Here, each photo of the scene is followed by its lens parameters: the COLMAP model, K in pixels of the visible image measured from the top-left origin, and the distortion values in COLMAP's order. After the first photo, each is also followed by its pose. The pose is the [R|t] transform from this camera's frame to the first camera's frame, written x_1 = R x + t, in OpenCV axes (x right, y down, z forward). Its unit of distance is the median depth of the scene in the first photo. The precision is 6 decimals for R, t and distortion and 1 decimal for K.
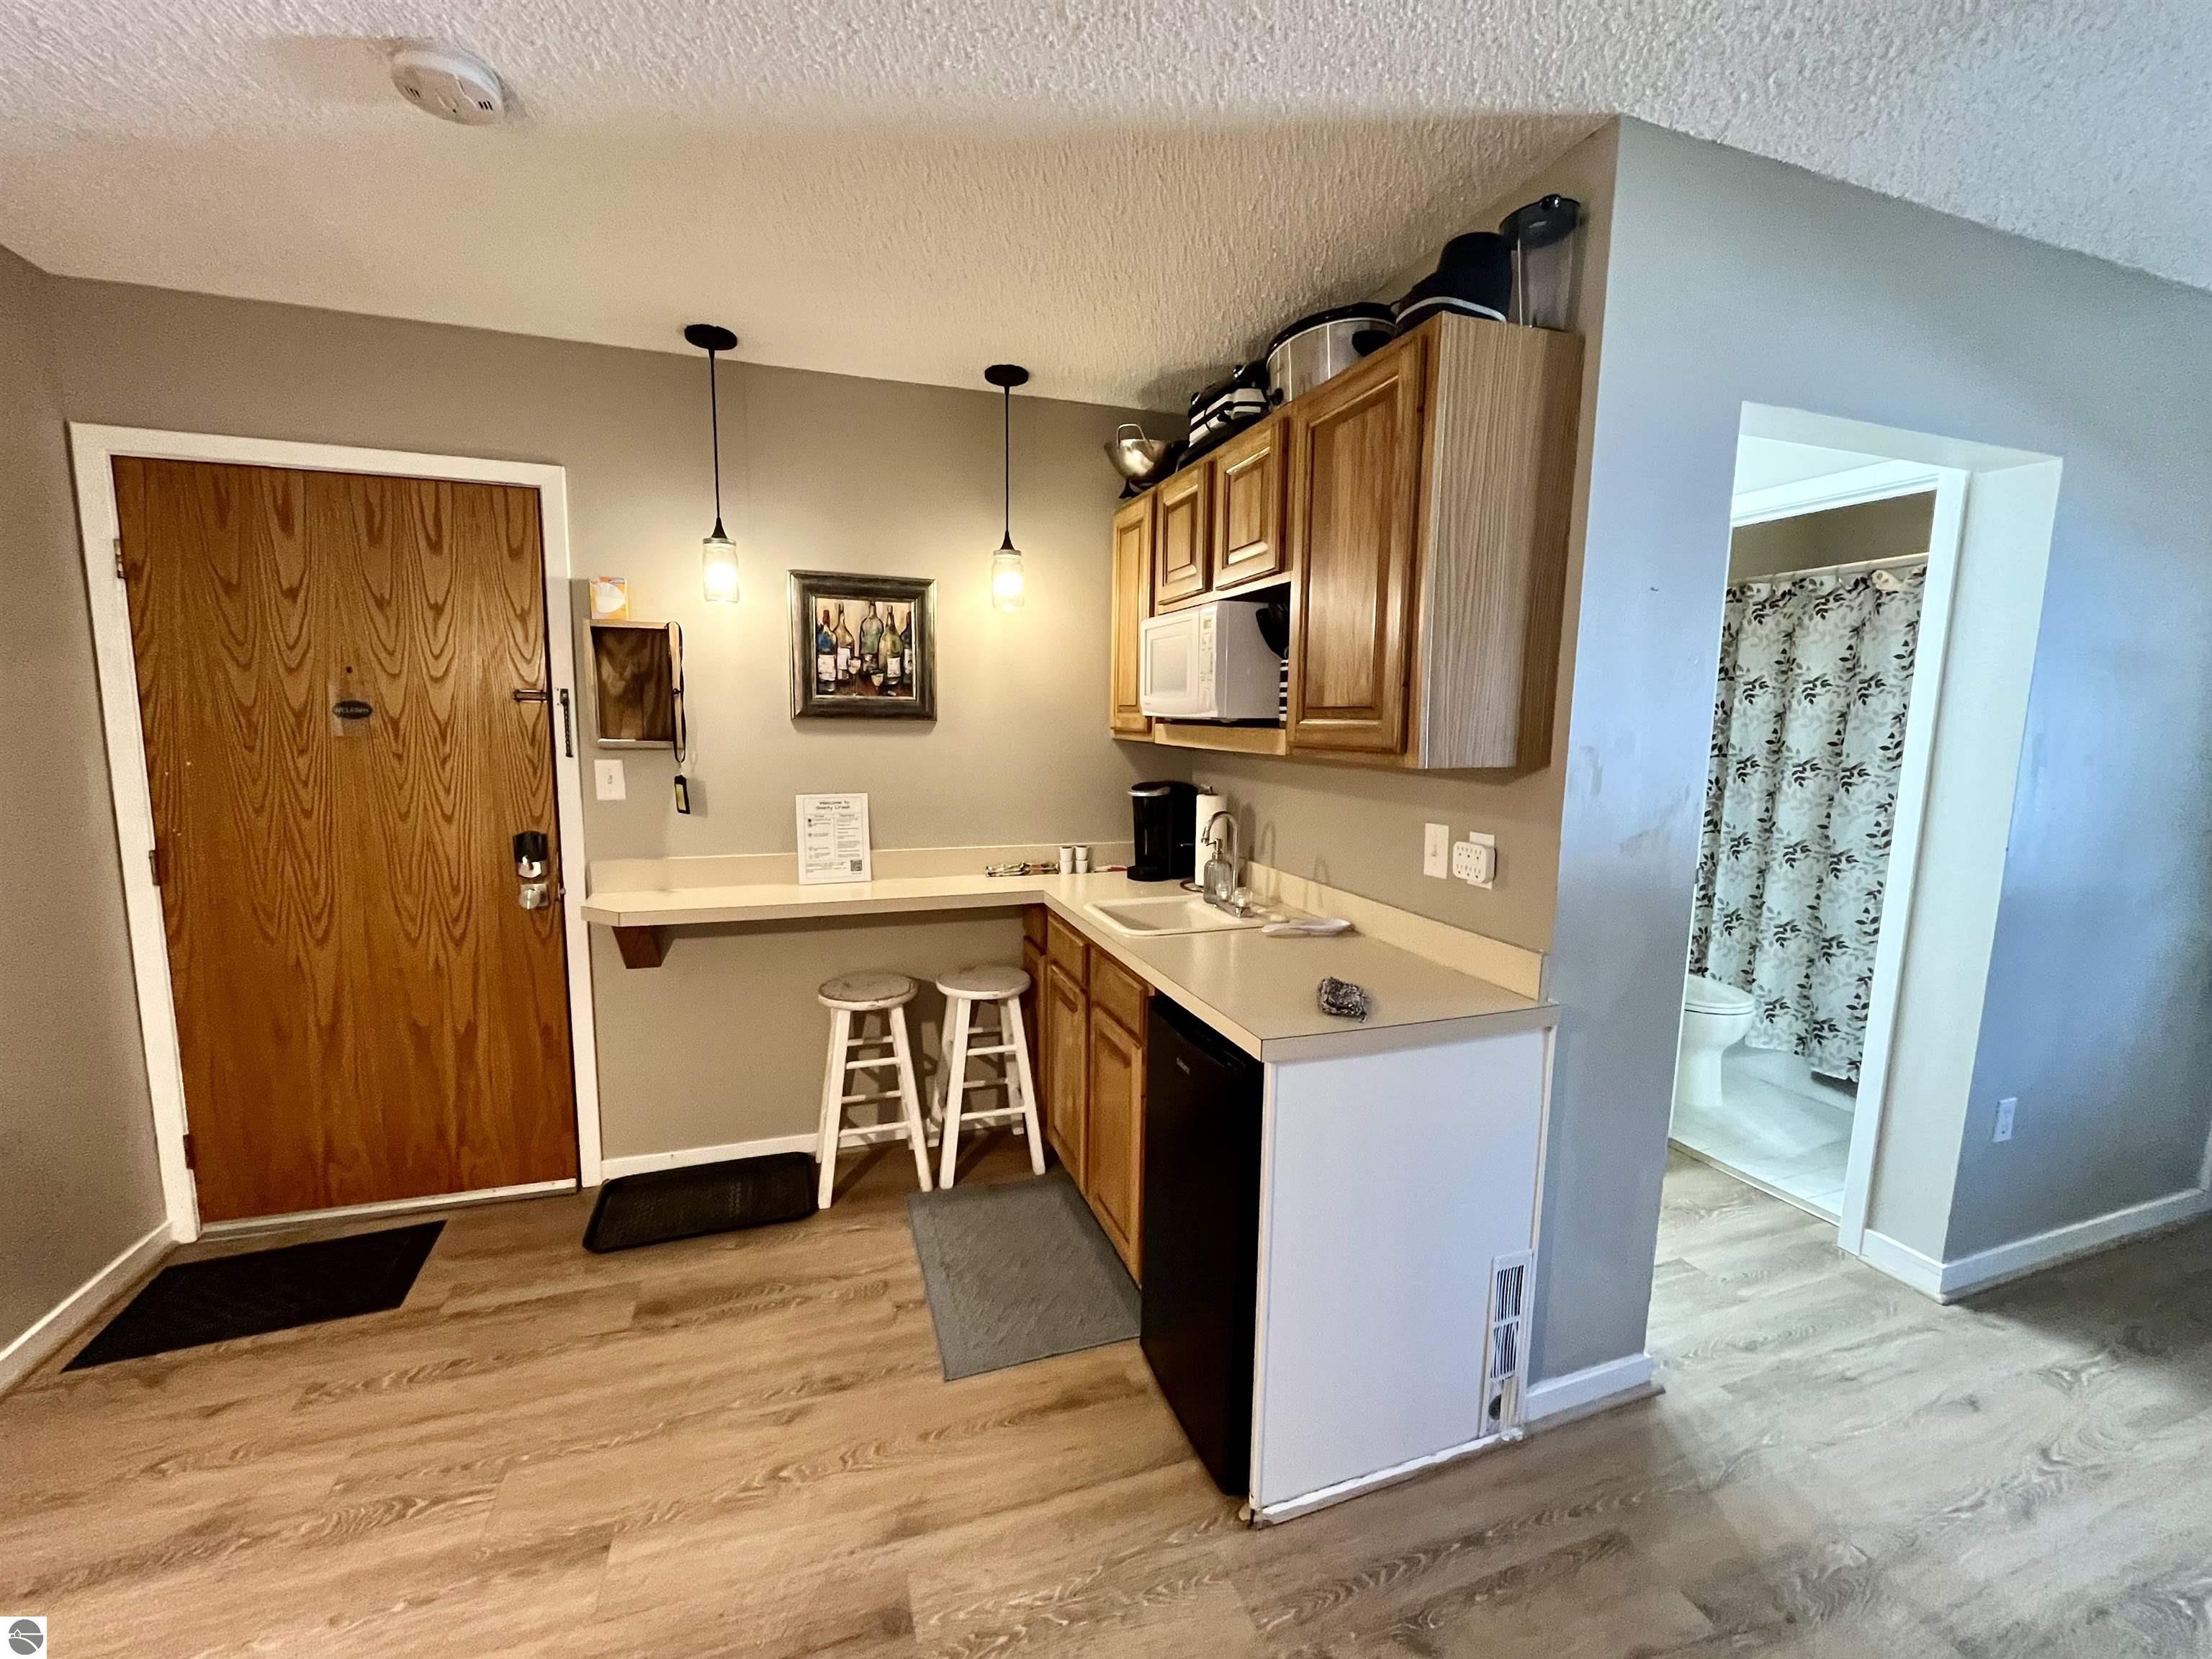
lens RADIAL K [[900.0, 0, 1108.0], [0, 900.0, 839.4], [0, 0, 1]] dist [-0.003608, 0.000295]
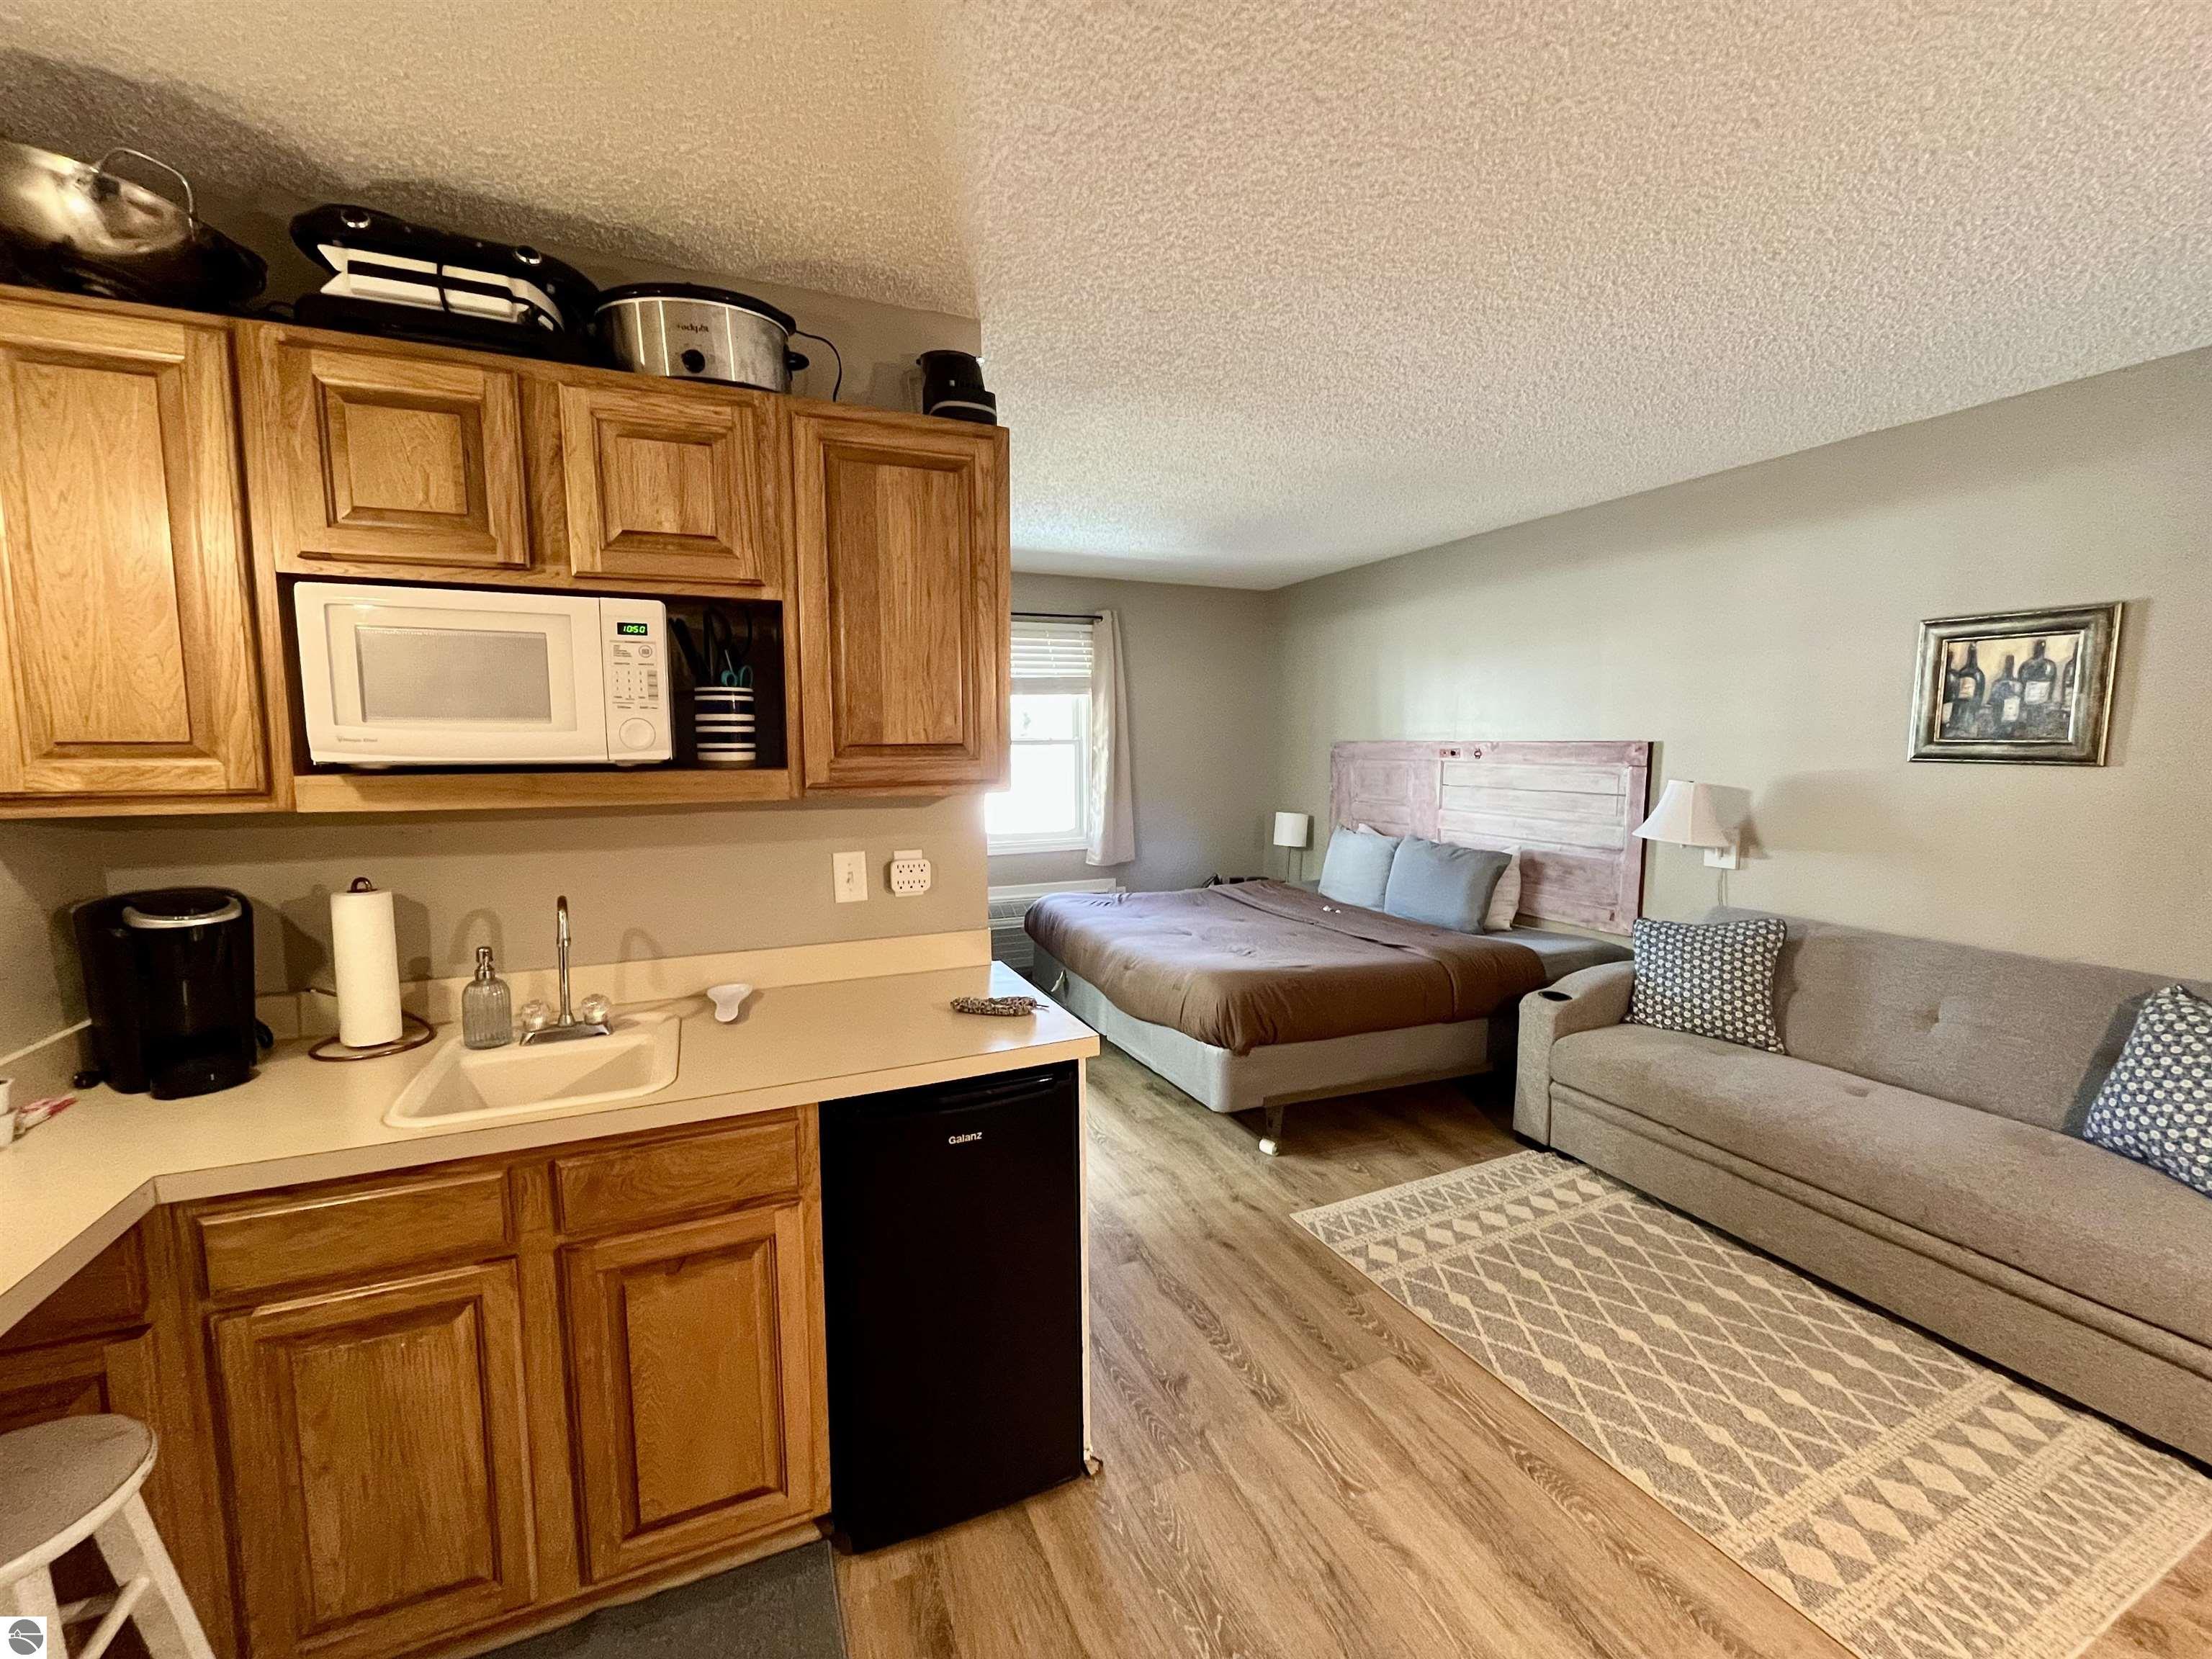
lens RADIAL K [[900.0, 0, 1095.5], [0, 900.0, 832.2], [0, 0, 1]] dist [-0.003608, 0.000295]
pose [[-0.070775, -0.116413, 0.990676, -0.656166], [0.137823, 0.982499, 0.125298, -0.123225], [-0.987925, 0.145406, -0.053492, 0.719765]]
